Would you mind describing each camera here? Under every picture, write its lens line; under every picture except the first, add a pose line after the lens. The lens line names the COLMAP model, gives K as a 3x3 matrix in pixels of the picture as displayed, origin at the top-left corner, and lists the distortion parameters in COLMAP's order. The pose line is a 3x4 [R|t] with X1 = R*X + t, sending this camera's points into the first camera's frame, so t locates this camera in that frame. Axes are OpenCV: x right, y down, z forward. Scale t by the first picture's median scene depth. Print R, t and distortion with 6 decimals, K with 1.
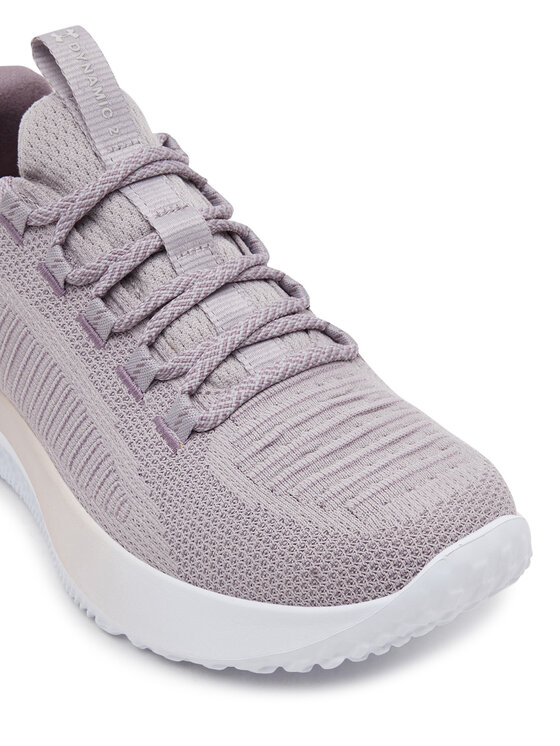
lens RADIAL K [[1229.0, 0, 277.7], [0, 1229.0, 372.6], [0, 0, 1]] dist [-0.199905, 0.000000]
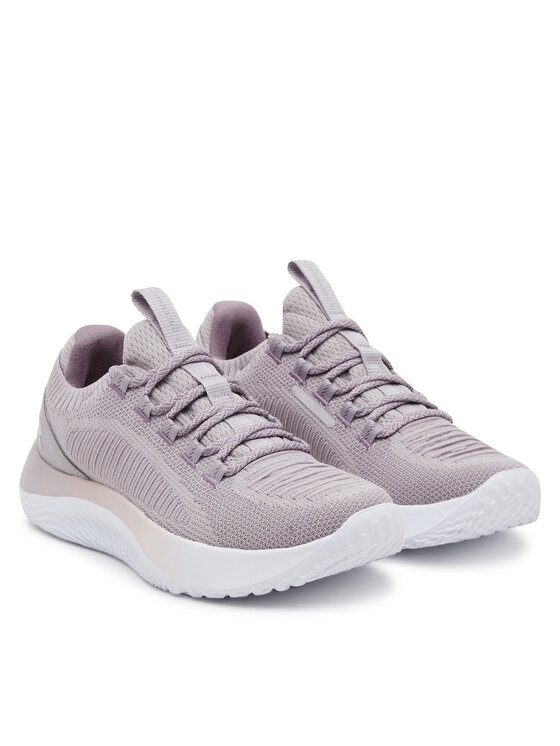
lens RADIAL K [[2195.1, 0, 280.4], [0, 2195.1, 373.3], [0, 0, 1]] dist [-0.126936, 0.000000]
pose [[0.998042, 0.000478, 0.062542, -0.189246], [0.026014, 0.906191, -0.422068, 1.302783], [-0.056876, 0.422869, 0.904404, -2.082907]]
